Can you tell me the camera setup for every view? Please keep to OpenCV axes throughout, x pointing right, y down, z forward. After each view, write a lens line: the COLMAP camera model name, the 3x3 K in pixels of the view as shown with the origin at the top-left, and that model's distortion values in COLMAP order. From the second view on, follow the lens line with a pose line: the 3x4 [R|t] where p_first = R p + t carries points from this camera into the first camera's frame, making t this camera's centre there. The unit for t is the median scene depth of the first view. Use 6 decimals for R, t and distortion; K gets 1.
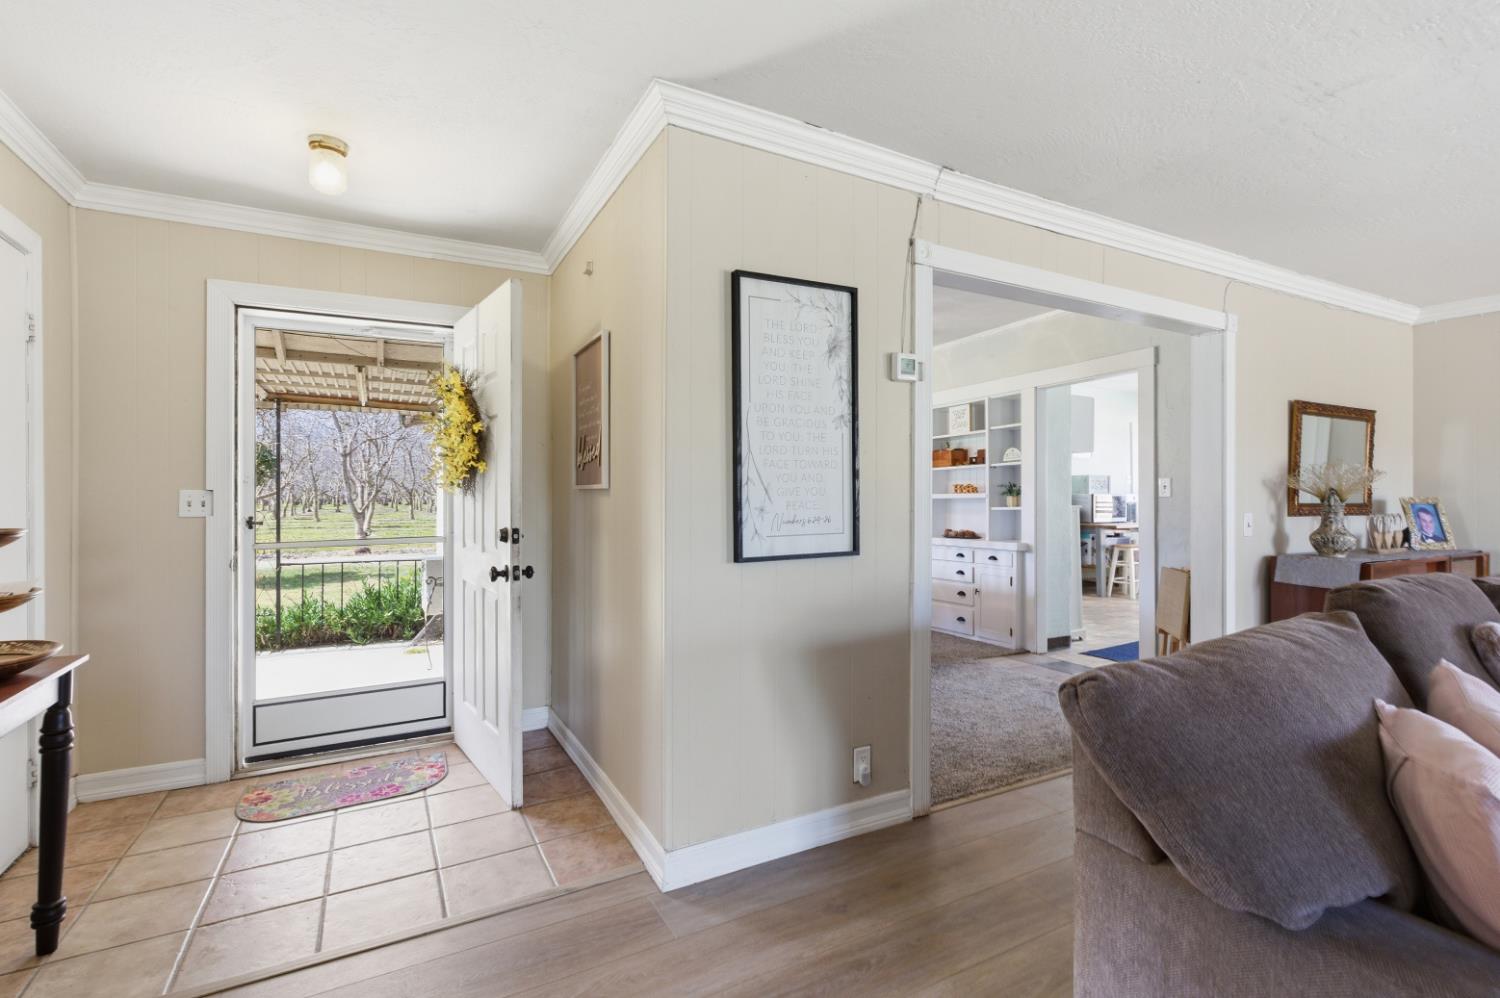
lens RADIAL K [[703.2, 0, 750.0], [0, 703.2, 499.0], [0, 0, 1]] dist [-0.005508, -0.000045]
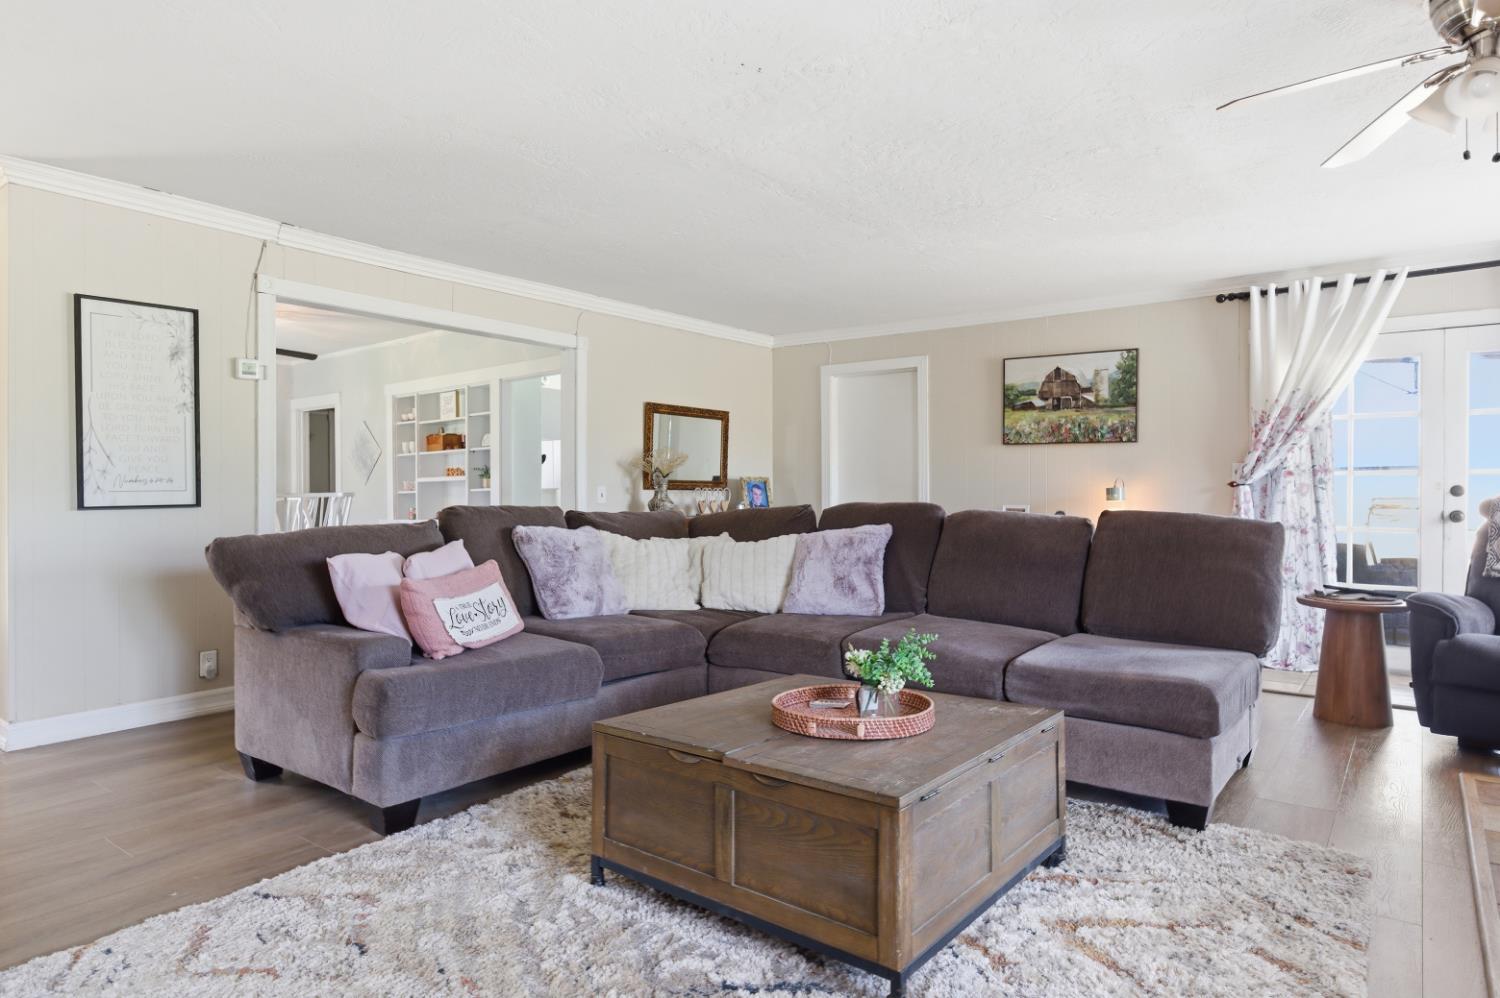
lens RADIAL K [[877.9, 0, 750.0], [0, 877.9, 499.0], [0, 0, 1]] dist [-0.001686, -0.000510]
pose [[0.903688, -0.005932, 0.428150, 0.284237], [0.005367, 0.999982, 0.002526, 0.048297], [-0.428158, 0.000015, 0.903704, -0.719448]]
